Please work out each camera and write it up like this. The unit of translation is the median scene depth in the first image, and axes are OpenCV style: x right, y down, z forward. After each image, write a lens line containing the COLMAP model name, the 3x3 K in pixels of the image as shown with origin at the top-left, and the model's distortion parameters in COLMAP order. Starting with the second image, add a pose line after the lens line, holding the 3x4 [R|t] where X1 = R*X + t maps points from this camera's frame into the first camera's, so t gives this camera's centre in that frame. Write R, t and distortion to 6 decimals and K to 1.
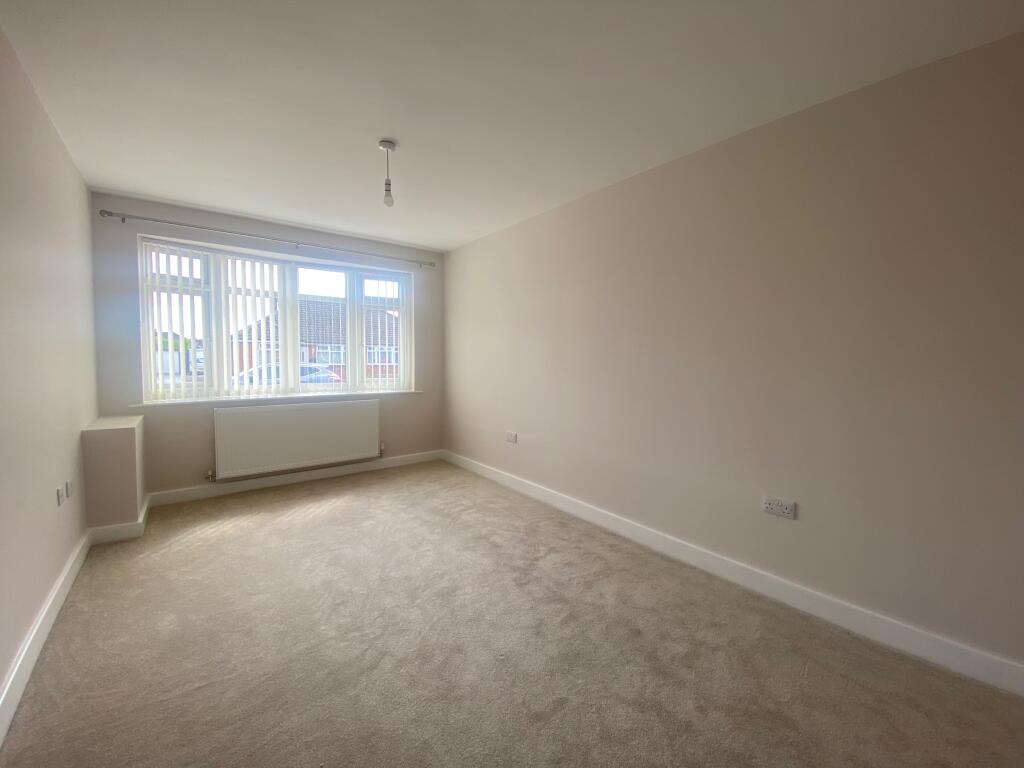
lens RADIAL K [[418.0, 0, 507.6], [0, 418.0, 382.9], [0, 0, 1]] dist [0.039293, -0.024420]
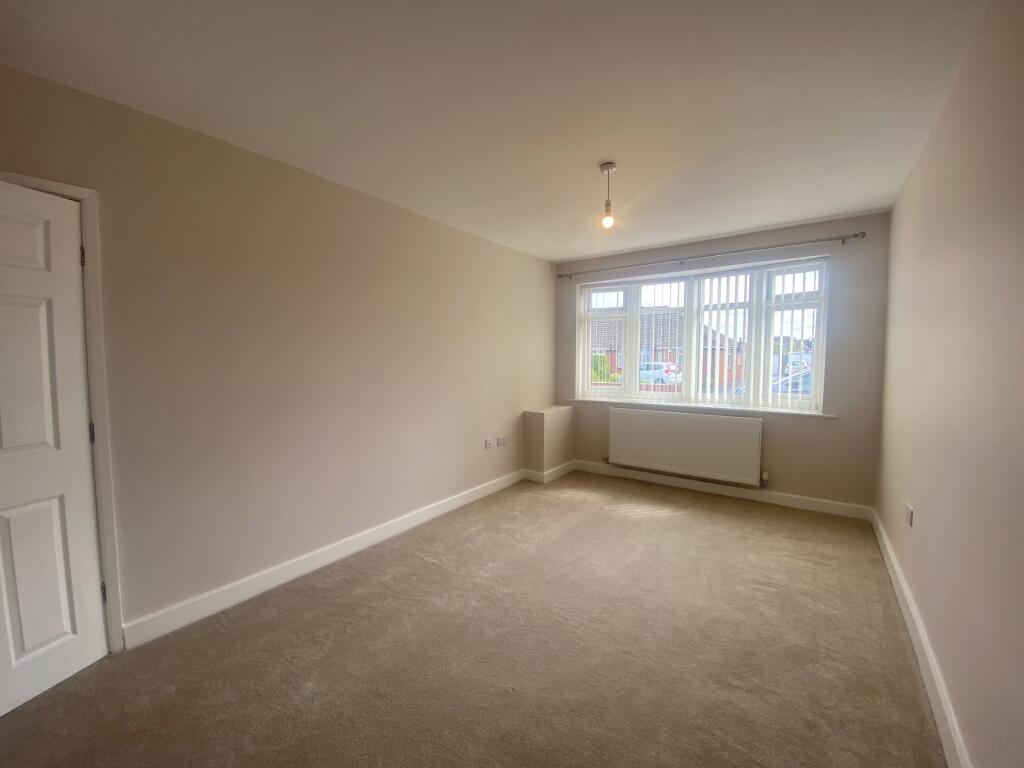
lens RADIAL K [[414.4, 0, 507.6], [0, 414.4, 381.2], [0, 0, 1]] dist [0.025995, -0.023534]
pose [[0.278413, 0.047506, -0.959286, 0.519308], [-0.053879, 0.997976, 0.033784, -0.054569], [0.958949, 0.042279, 0.280409, 0.412927]]
